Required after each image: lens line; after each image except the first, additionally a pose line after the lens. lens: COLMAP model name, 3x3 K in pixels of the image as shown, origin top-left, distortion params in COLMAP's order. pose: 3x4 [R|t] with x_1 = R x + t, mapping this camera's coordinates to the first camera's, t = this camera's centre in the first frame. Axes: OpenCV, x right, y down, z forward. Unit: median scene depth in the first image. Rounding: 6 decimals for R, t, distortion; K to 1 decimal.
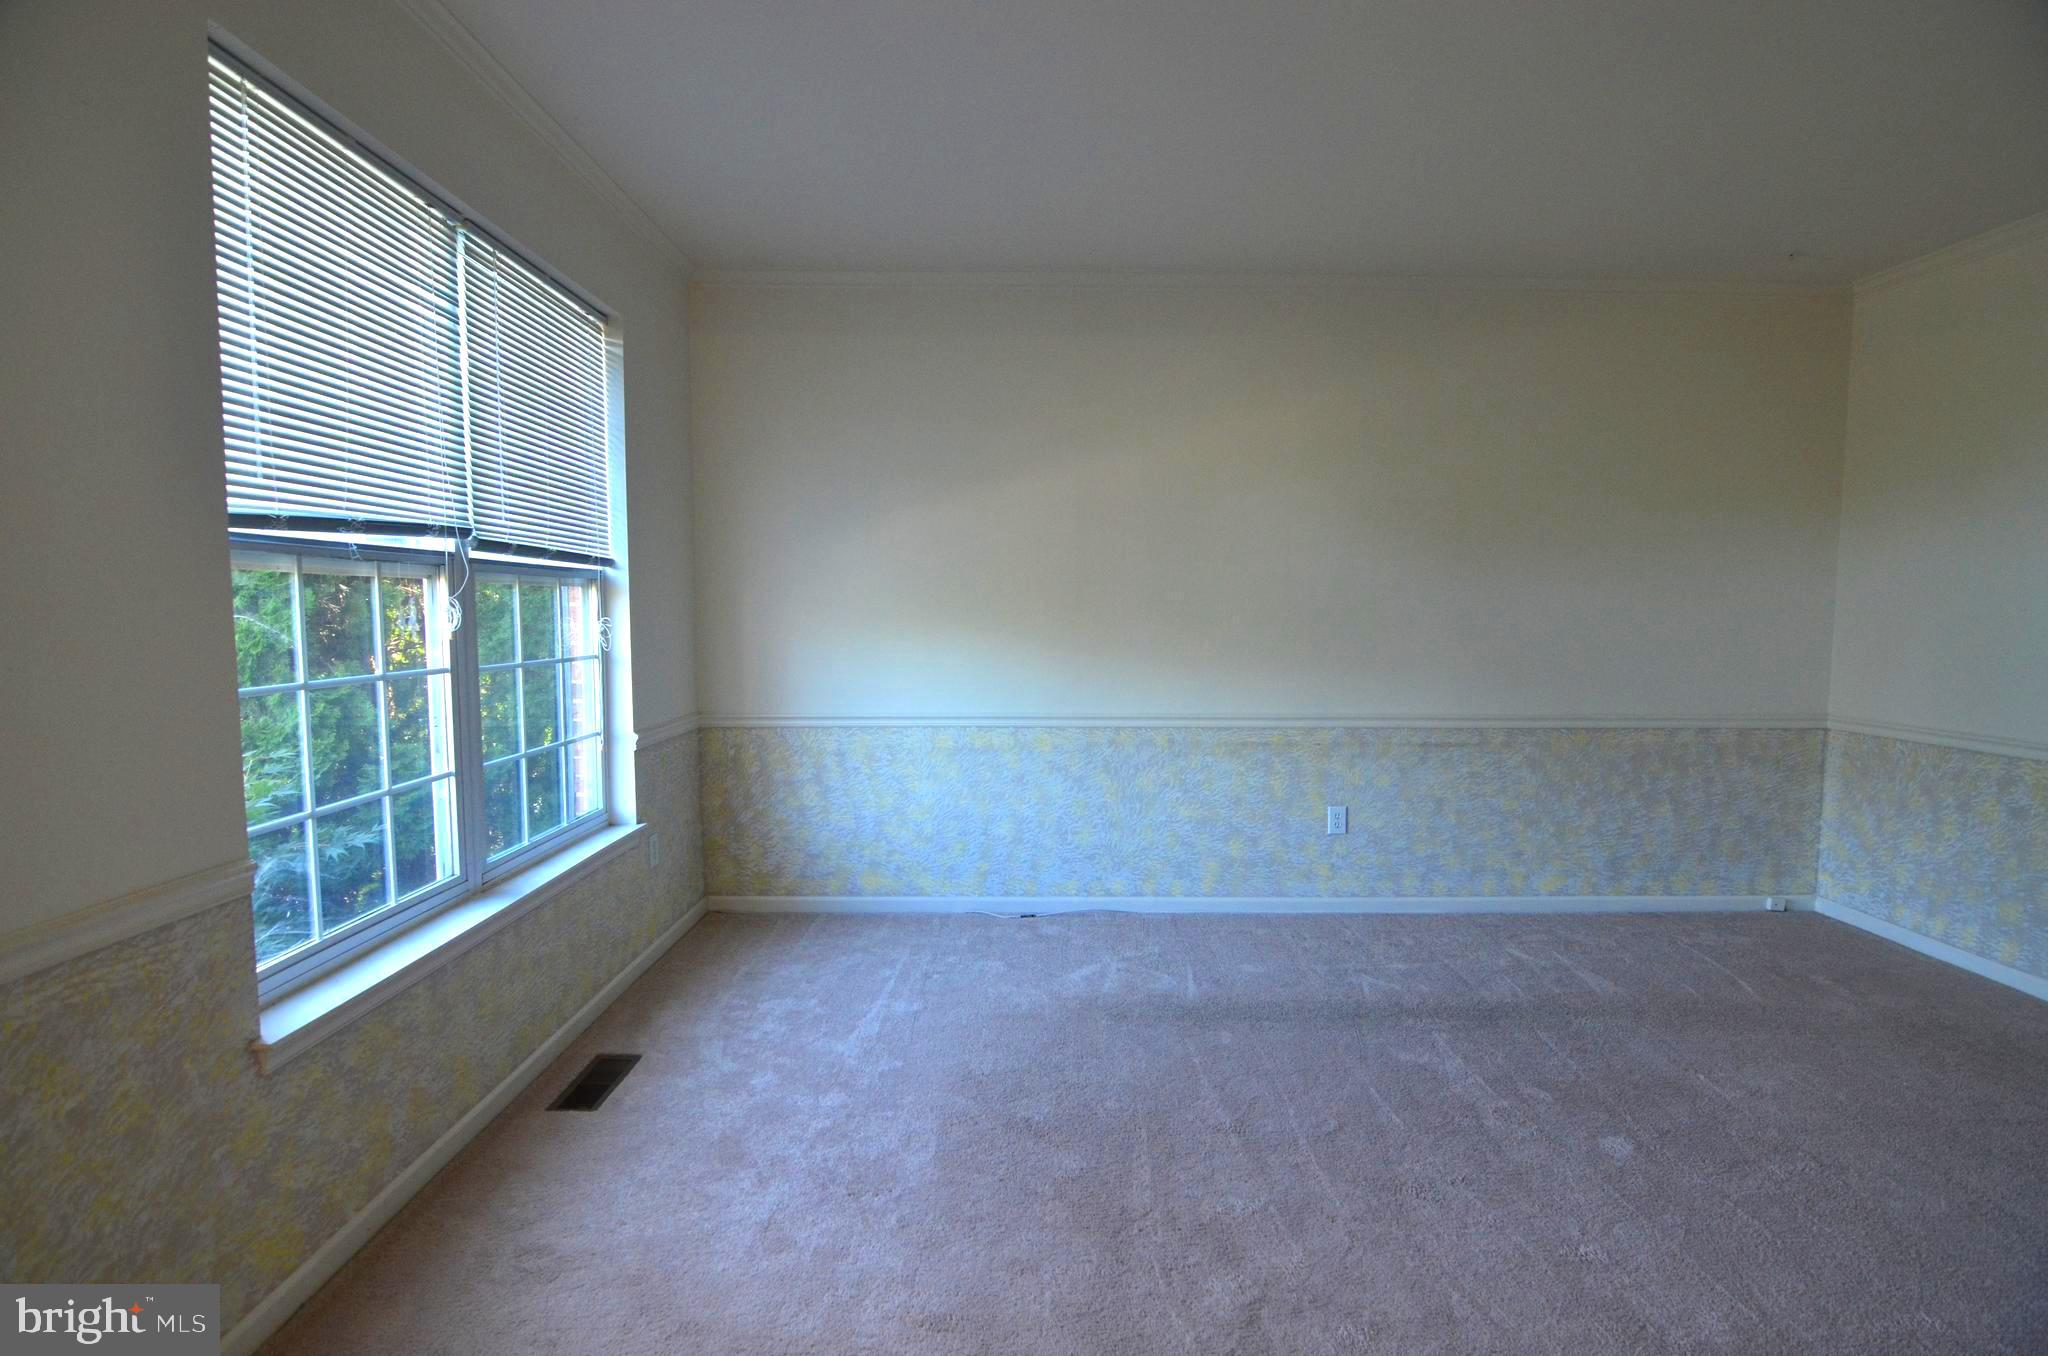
lens RADIAL K [[1028.3, 0, 1023.5], [0, 1028.3, 677.5], [0, 0, 1]] dist [-0.019649, -0.003732]
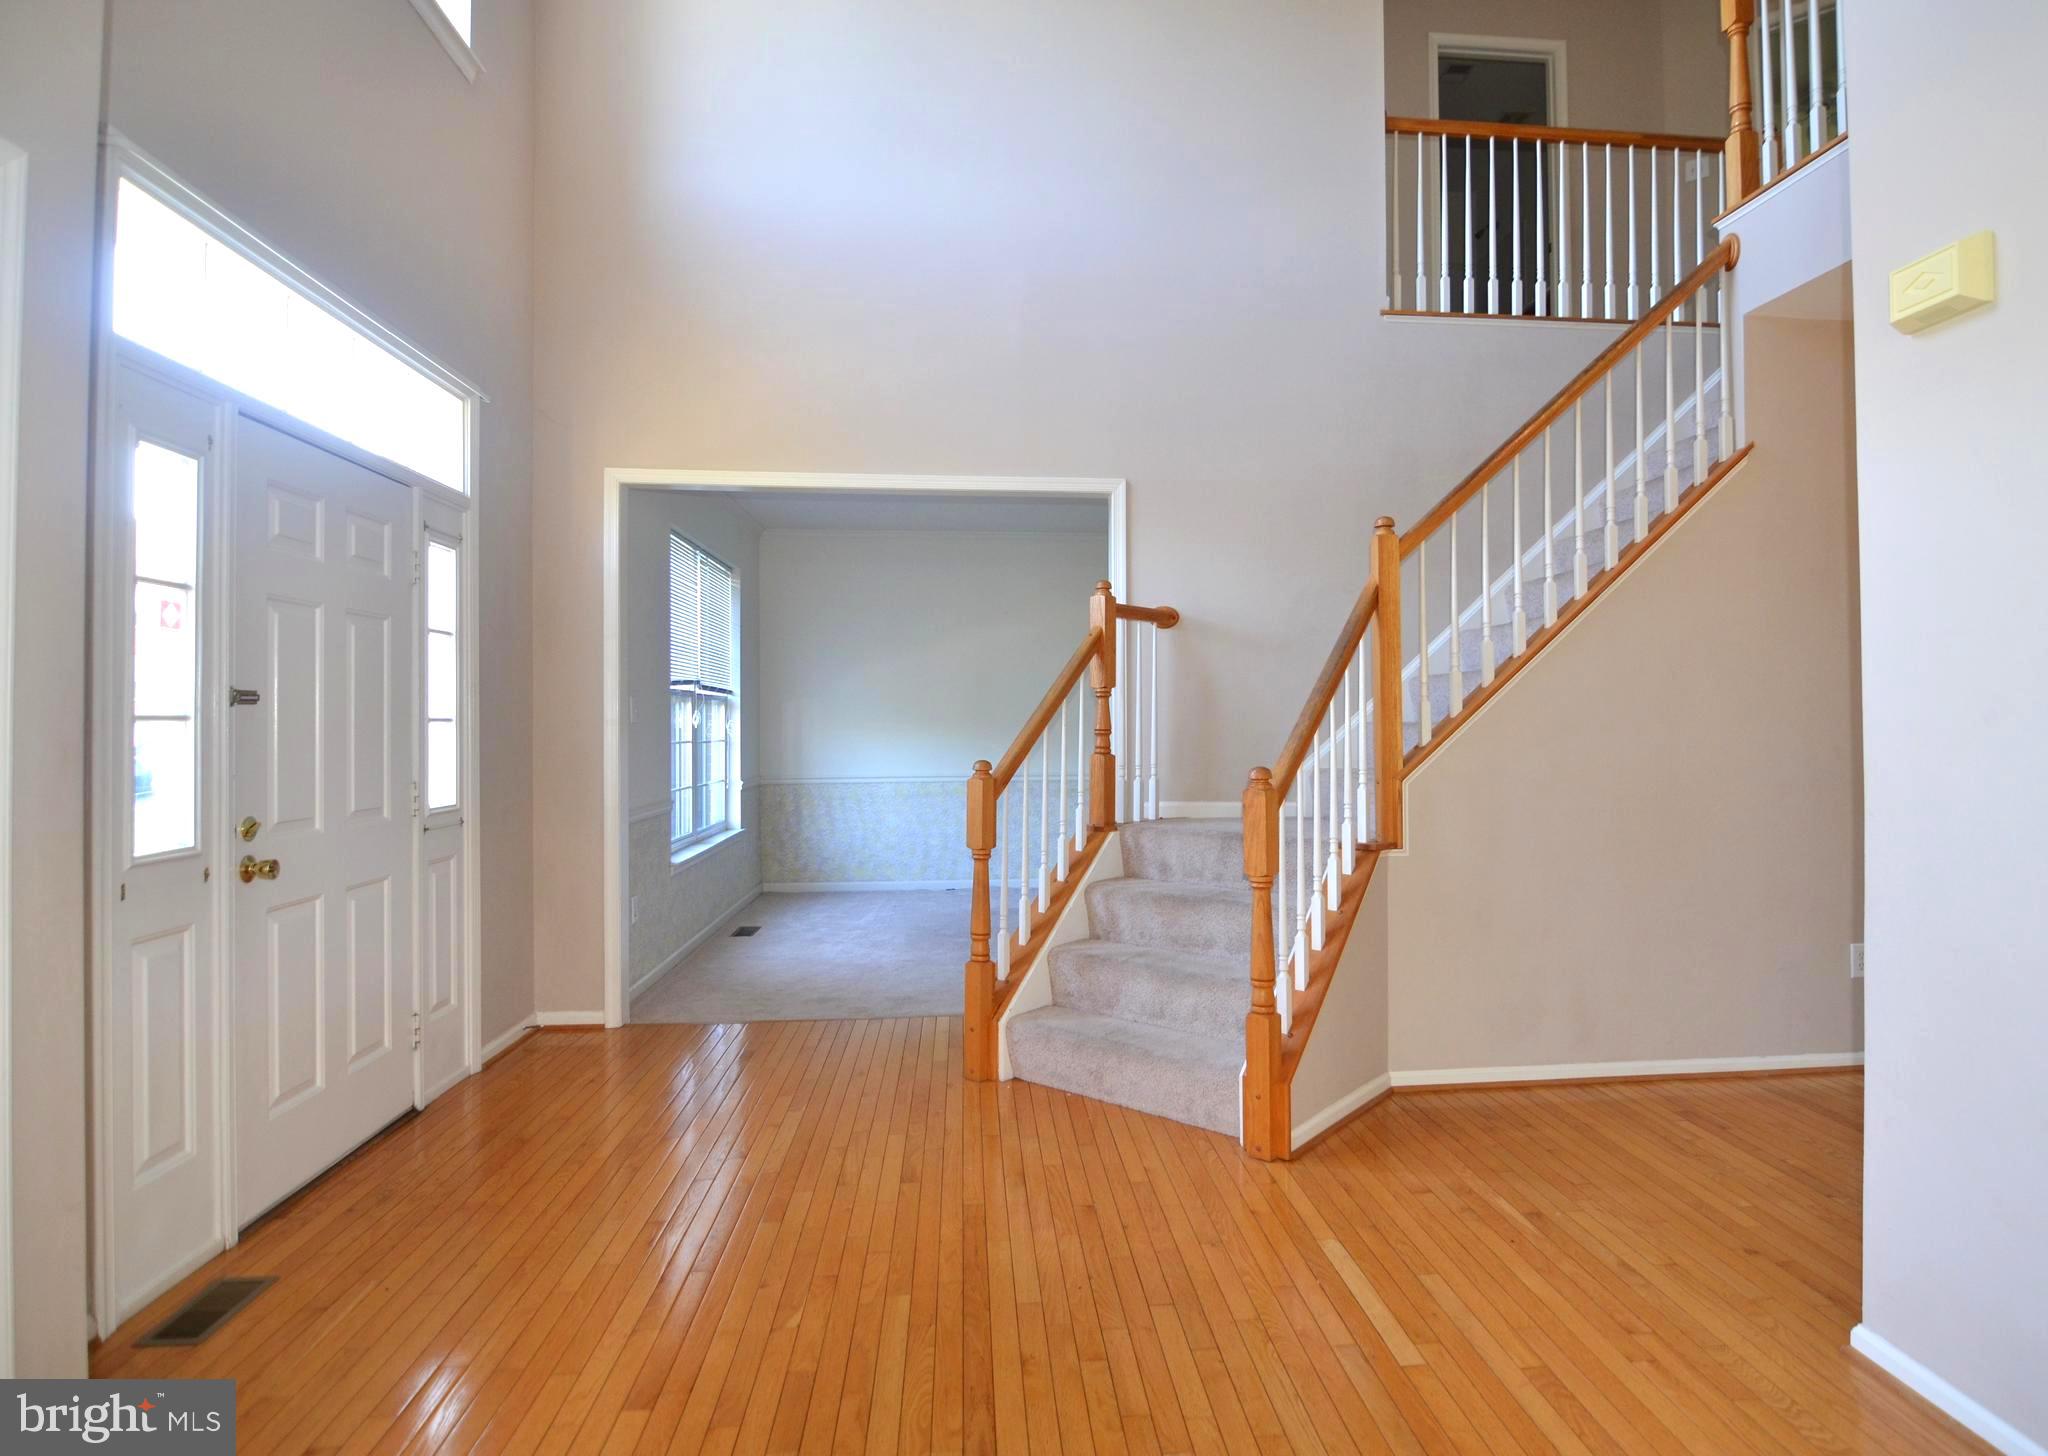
lens RADIAL K [[1121.3, 0, 1071.8], [0, 1121.3, 704.0], [0, 0, 1]] dist [-0.002883, -0.001009]
pose [[0.995887, -0.004126, 0.090509, 0.047073], [0.011322, 0.996799, -0.079142, 0.084109], [-0.089893, 0.079841, 0.992746, -1.147467]]
